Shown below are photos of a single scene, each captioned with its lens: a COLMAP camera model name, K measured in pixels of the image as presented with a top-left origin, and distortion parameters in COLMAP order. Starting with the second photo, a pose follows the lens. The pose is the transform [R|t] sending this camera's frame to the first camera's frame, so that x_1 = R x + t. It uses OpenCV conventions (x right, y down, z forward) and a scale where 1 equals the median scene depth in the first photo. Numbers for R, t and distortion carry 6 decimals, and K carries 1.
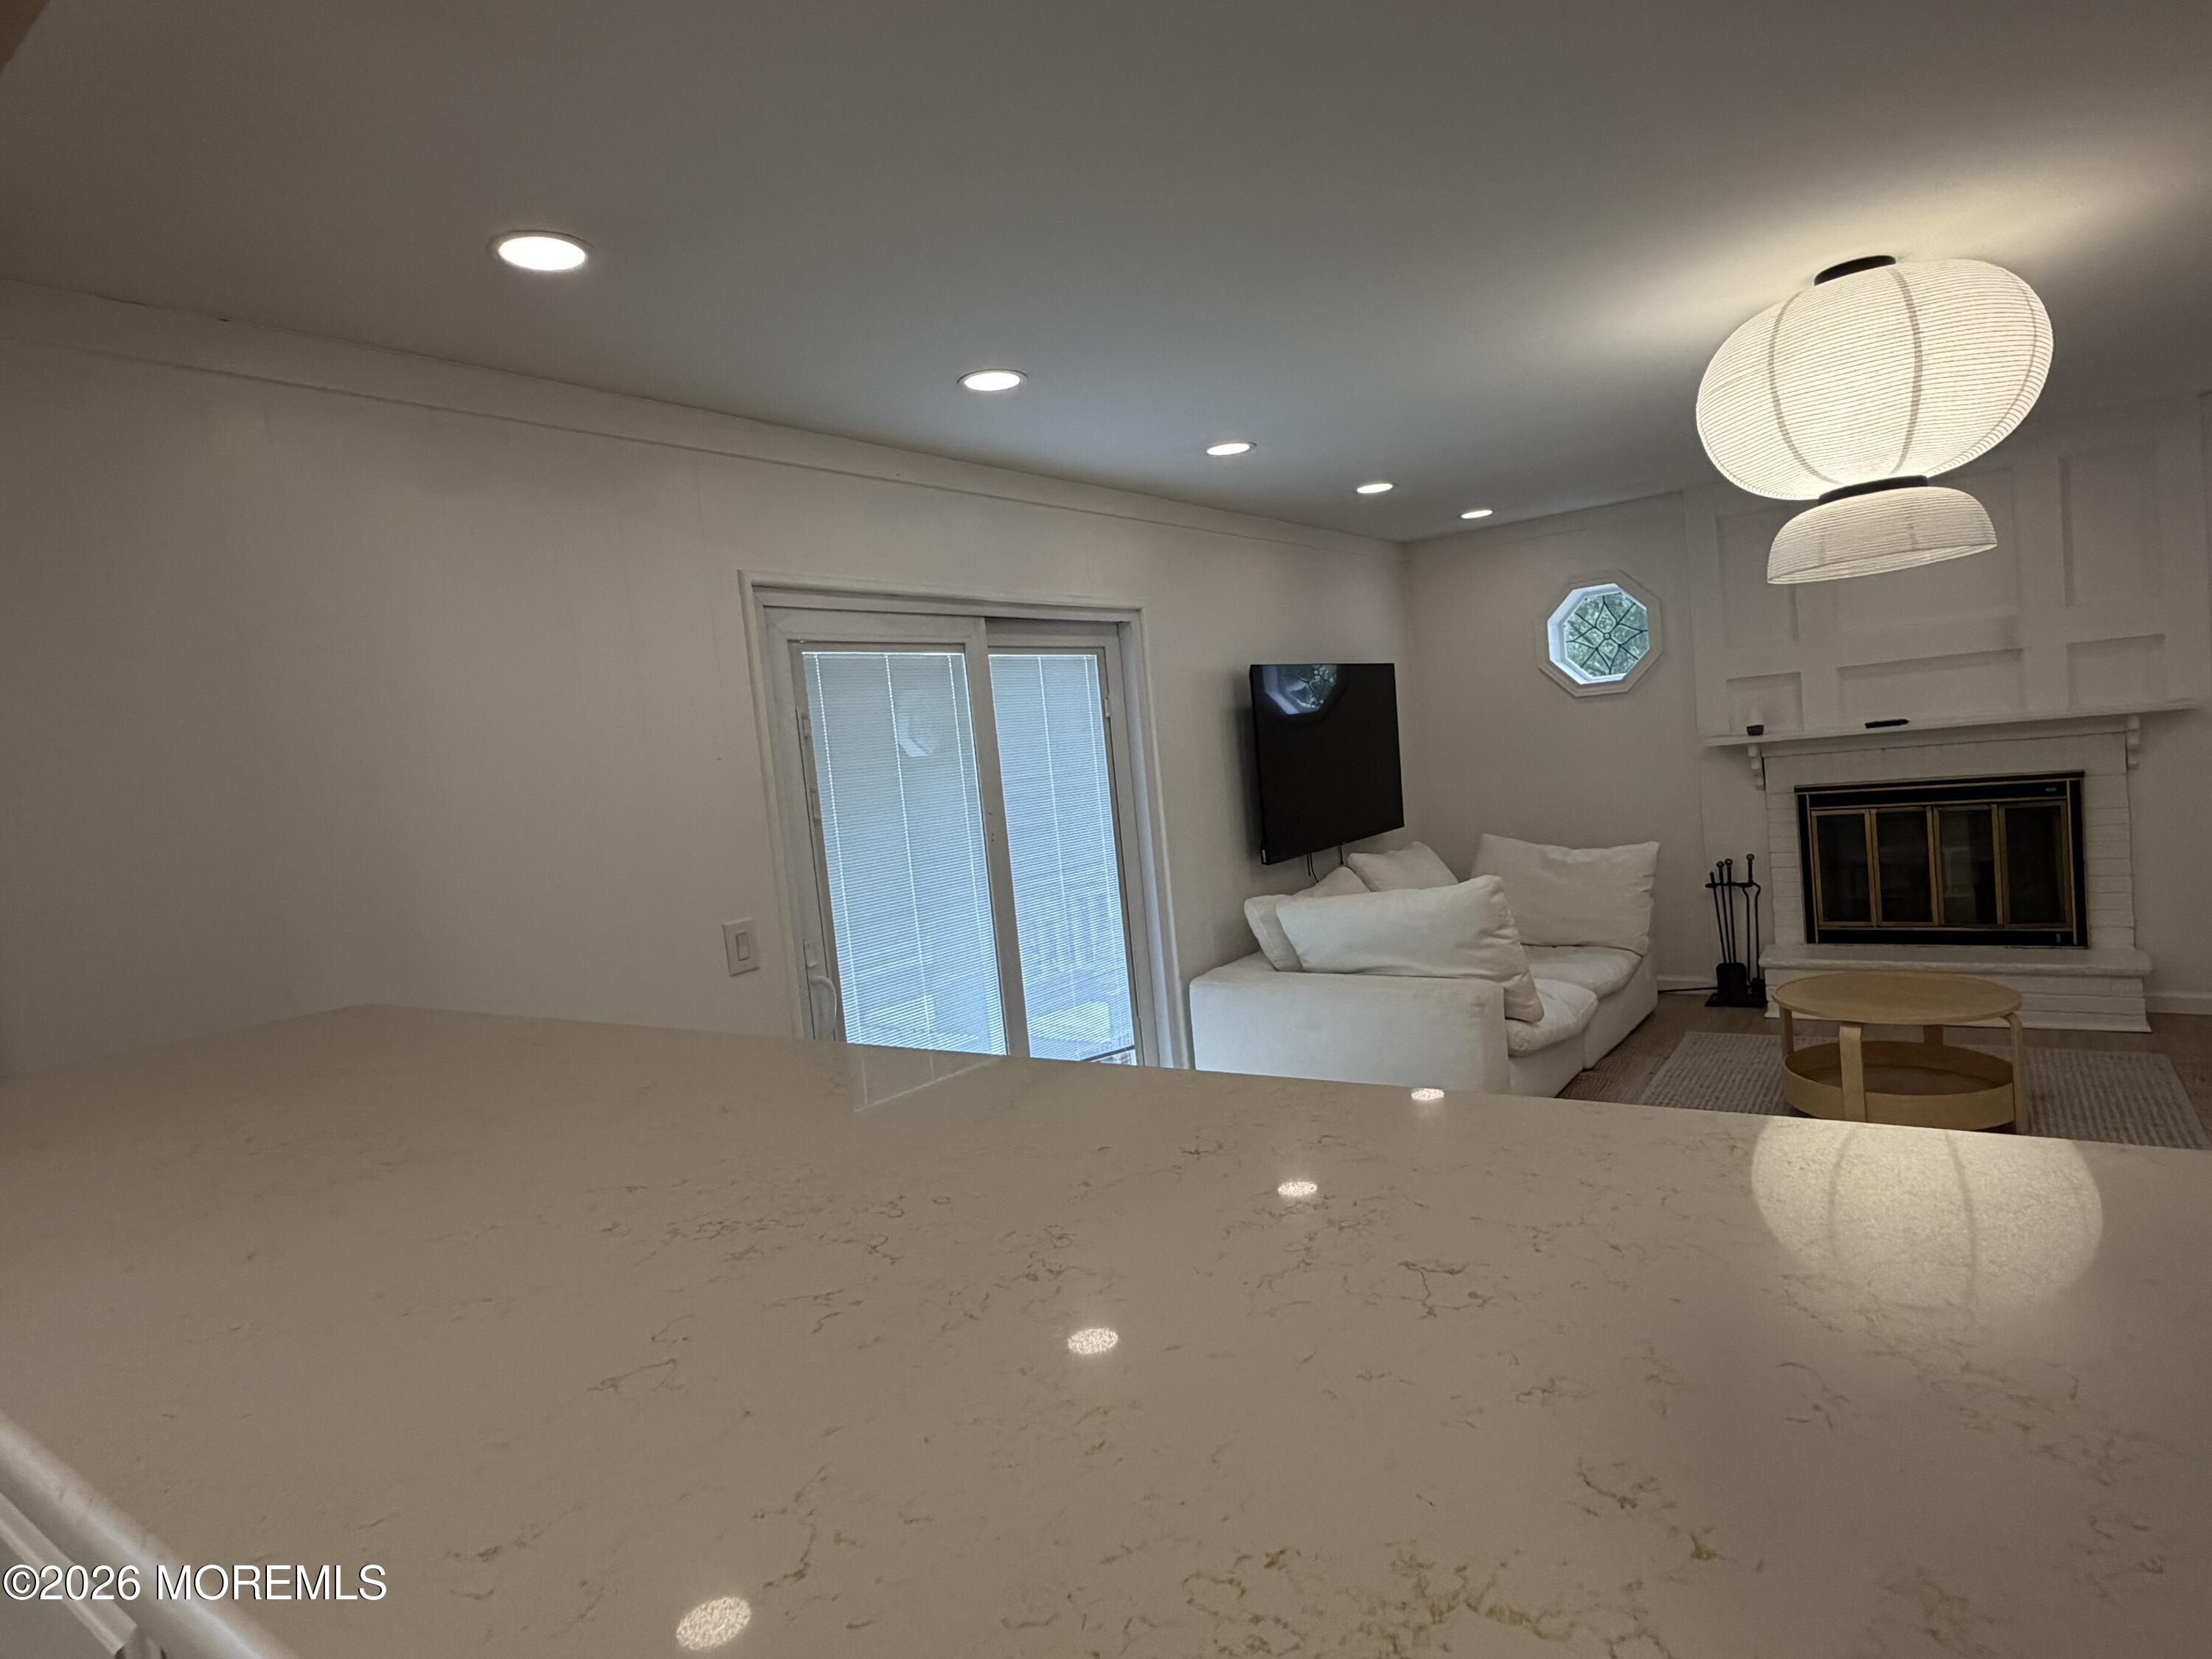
lens RADIAL K [[1230.9, 0, 1118.7], [0, 1230.9, 827.0], [0, 0, 1]] dist [0.007572, -0.003046]
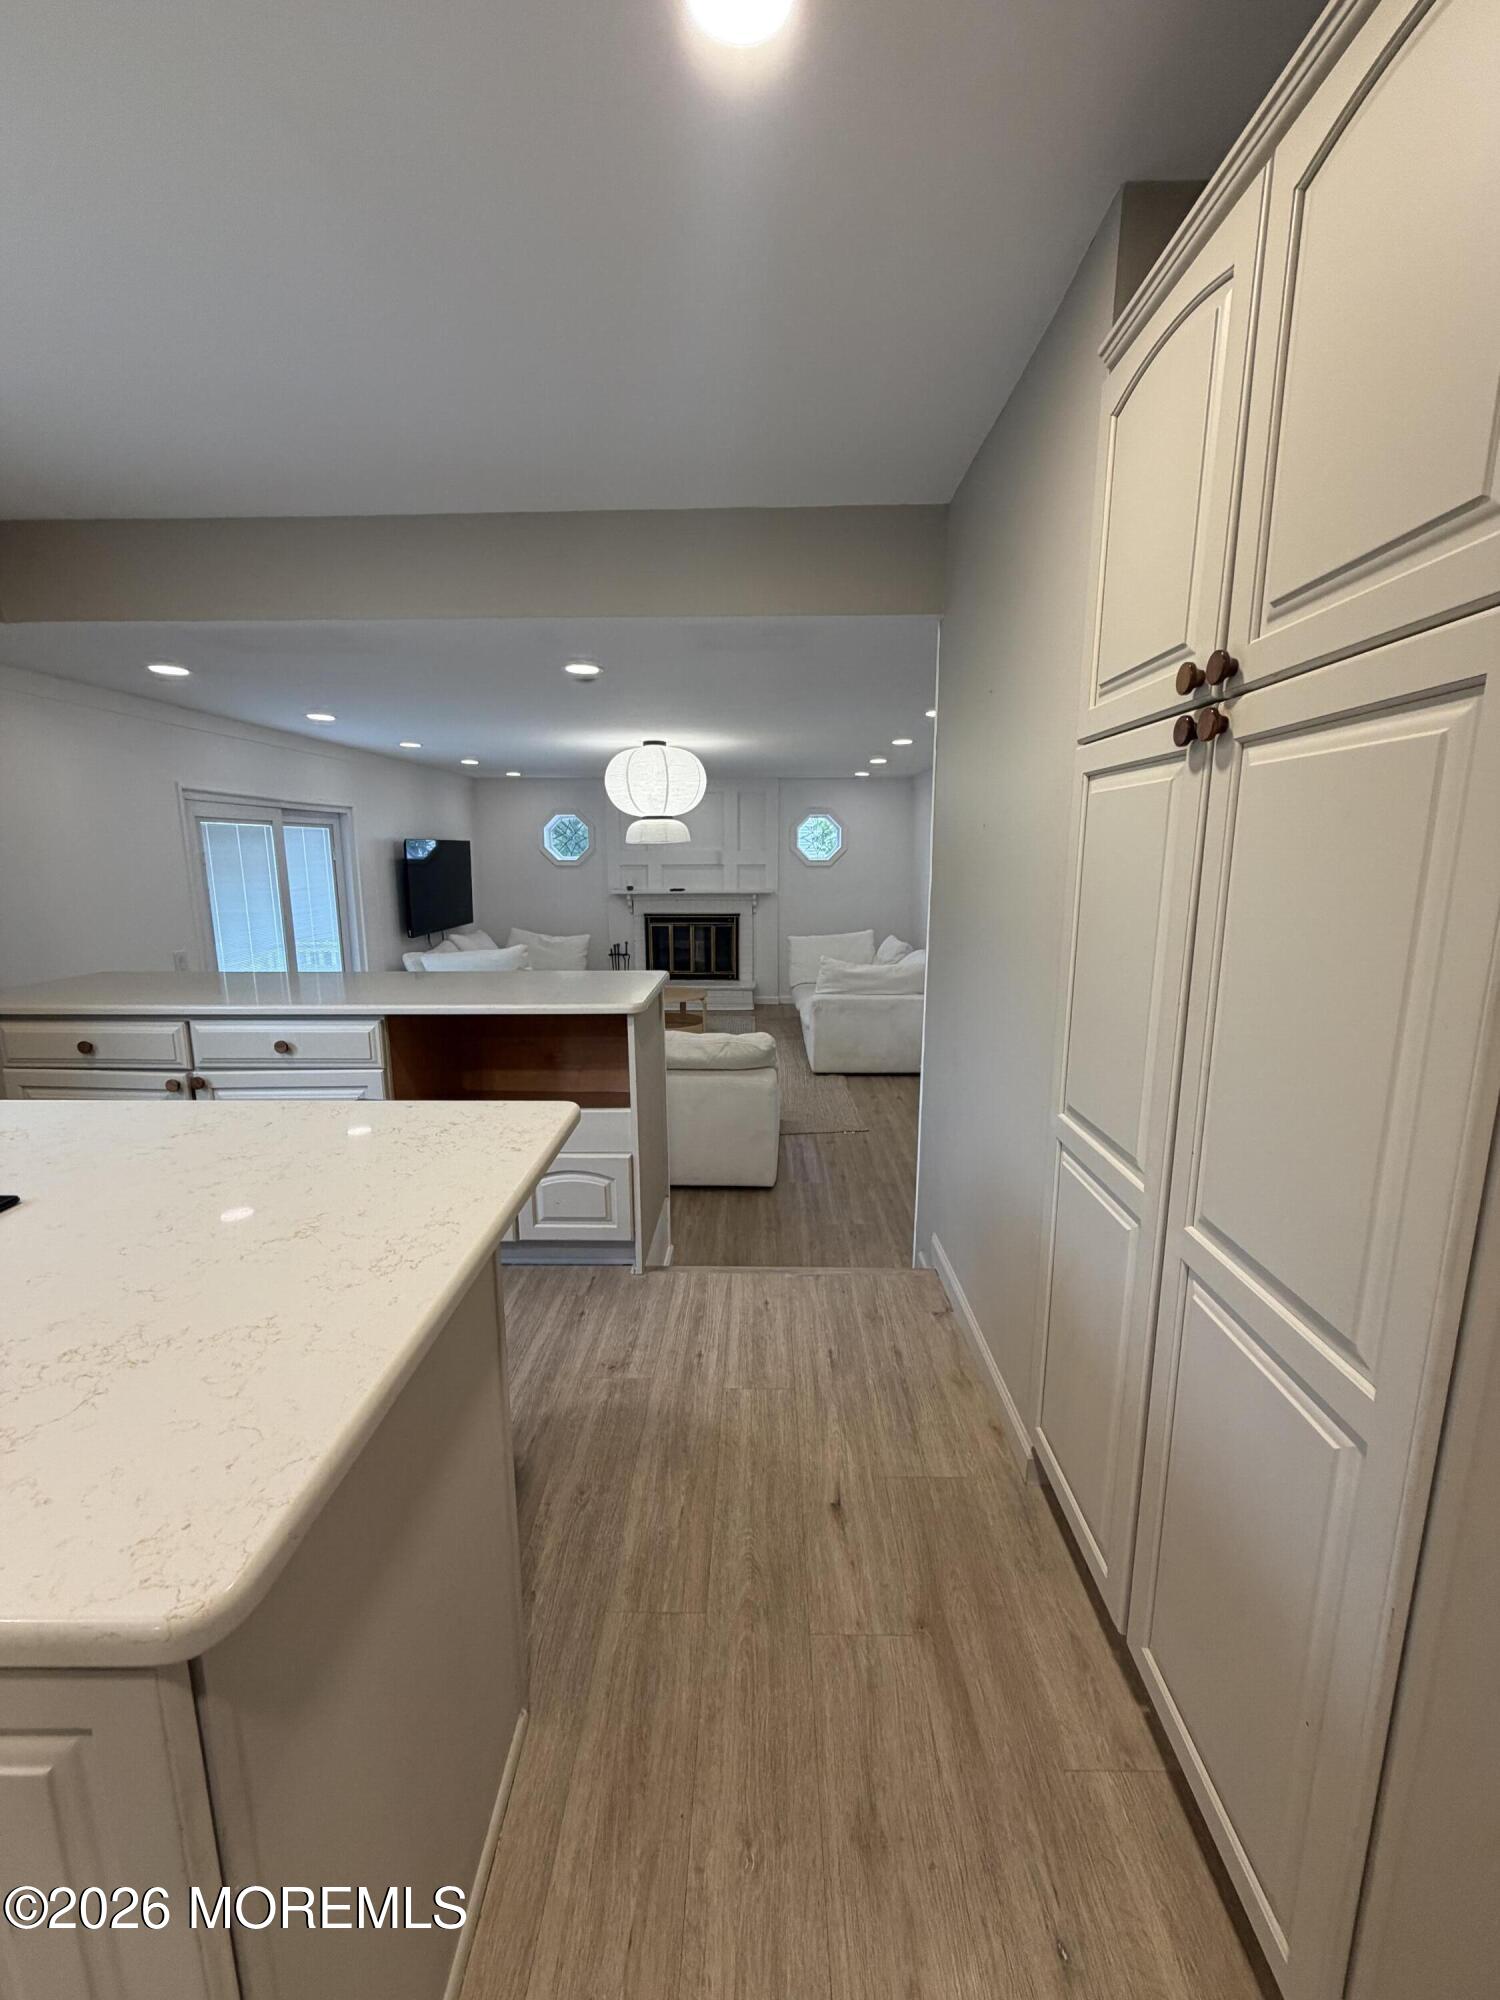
lens RADIAL K [[797.0, 0, 749.2], [0, 797.0, 1001.3], [0, 0, 1]] dist [0.002544, -0.000095]
pose [[0.821726, -0.008109, 0.569825, -0.179438], [-0.043643, 0.996067, 0.077111, 0.009226], [-0.568210, -0.088233, 0.818140, -0.429461]]
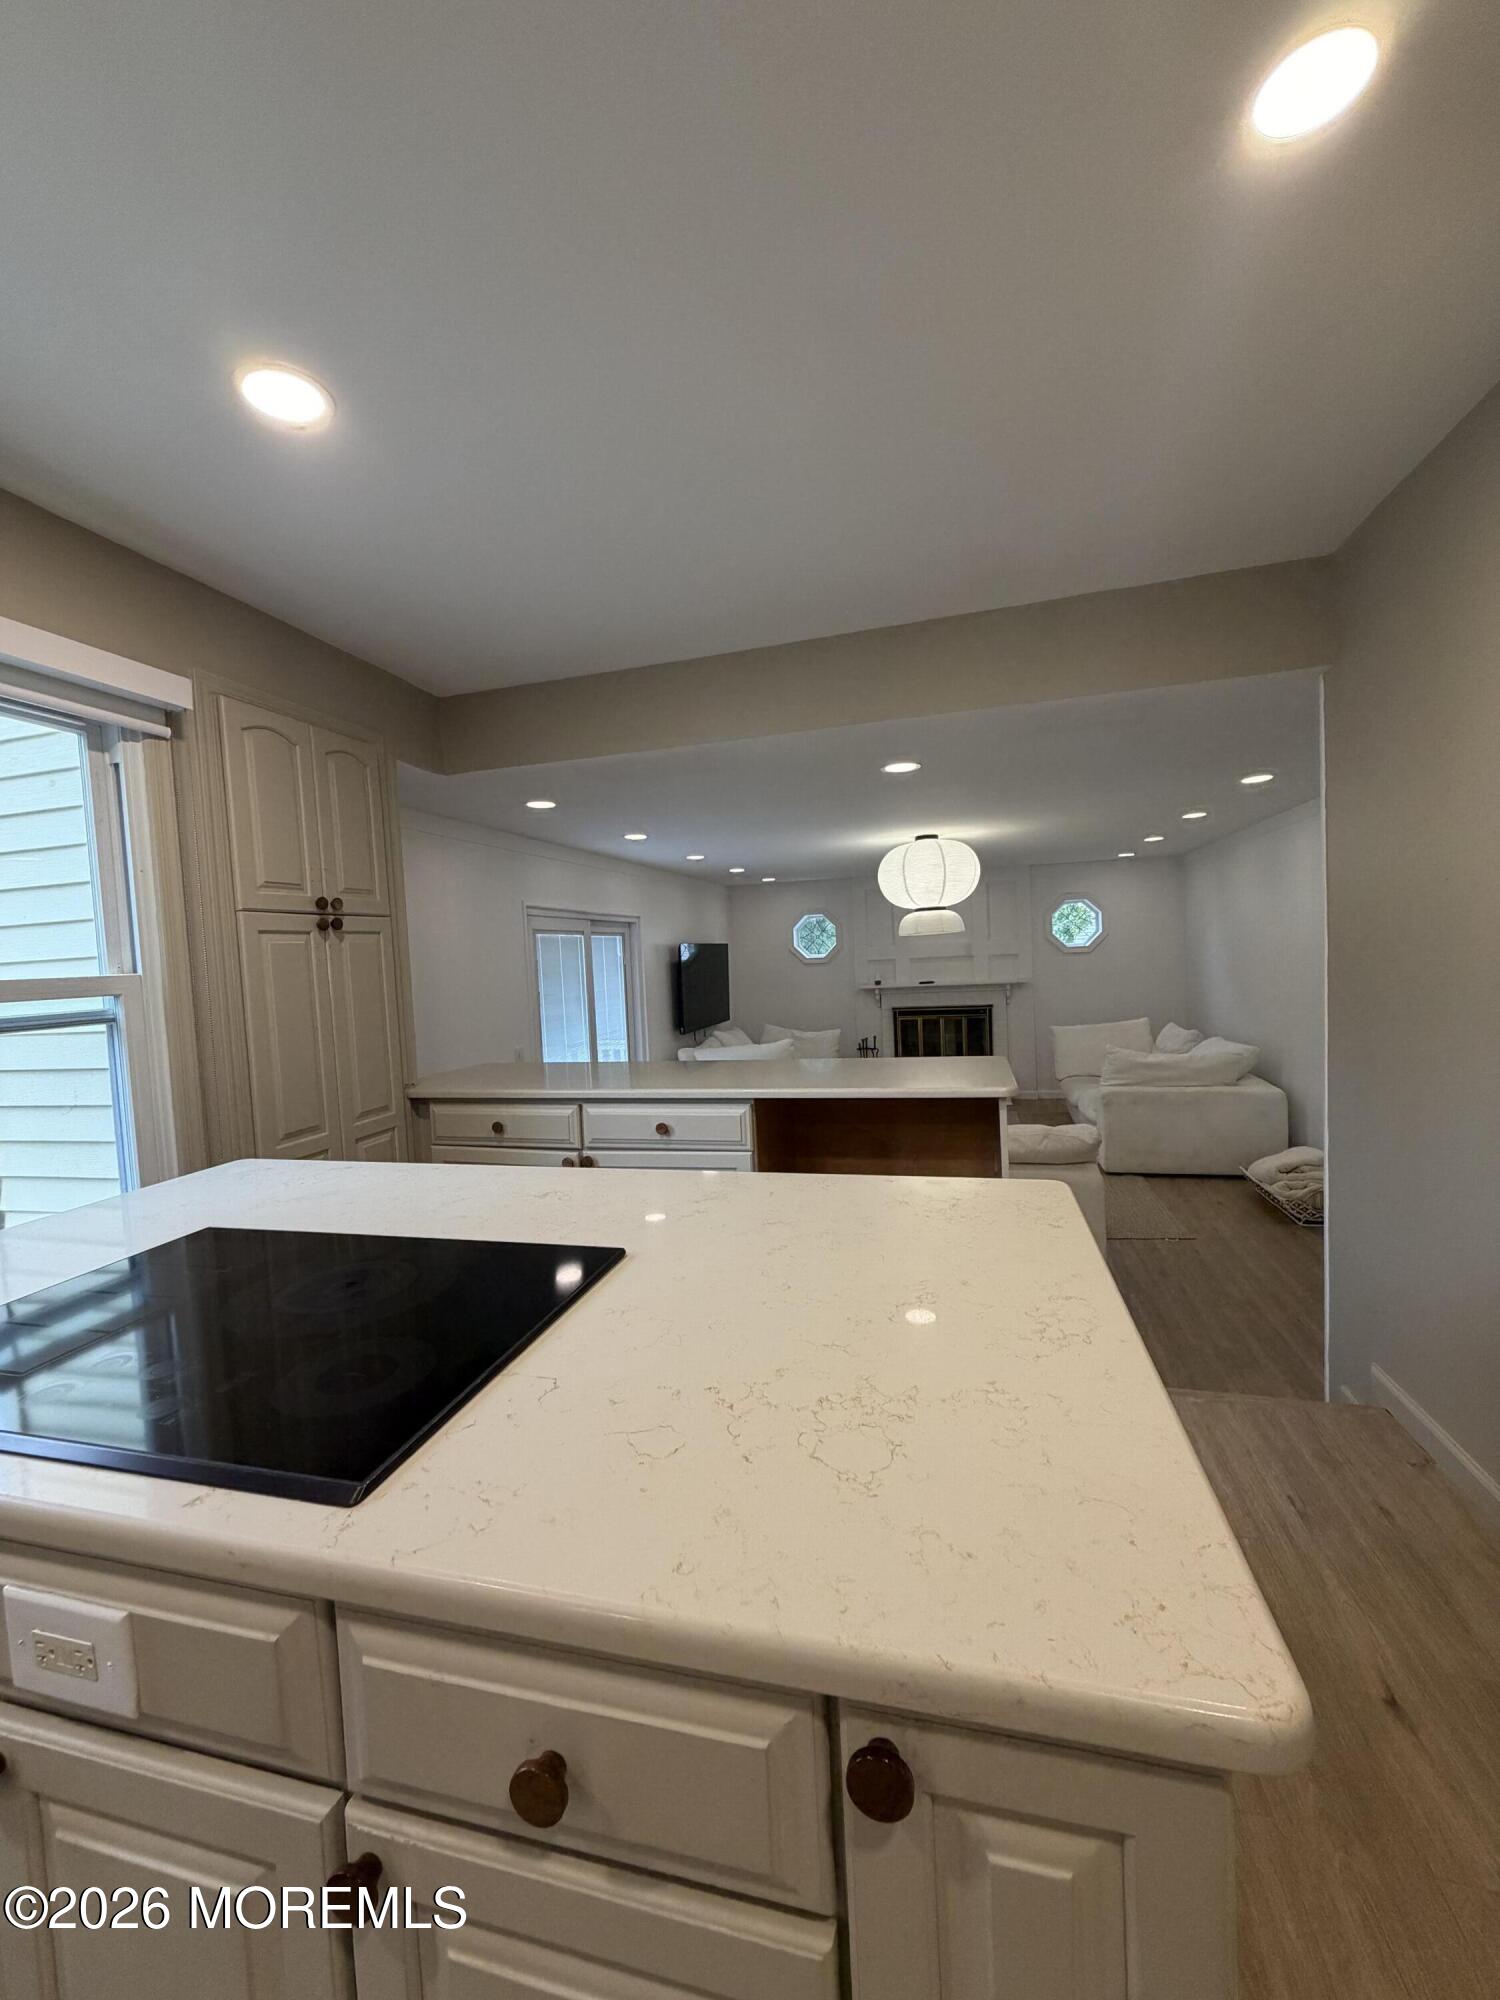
lens RADIAL K [[797.0, 0, 750.1], [0, 797.0, 1000.0], [0, 0, 1]] dist [0.002544, -0.000095]
pose [[0.936732, 0.036408, 0.348149, -0.269344], [-0.024150, 0.998928, -0.039487, 0.022693], [-0.349214, 0.028581, 0.936607, -0.378513]]
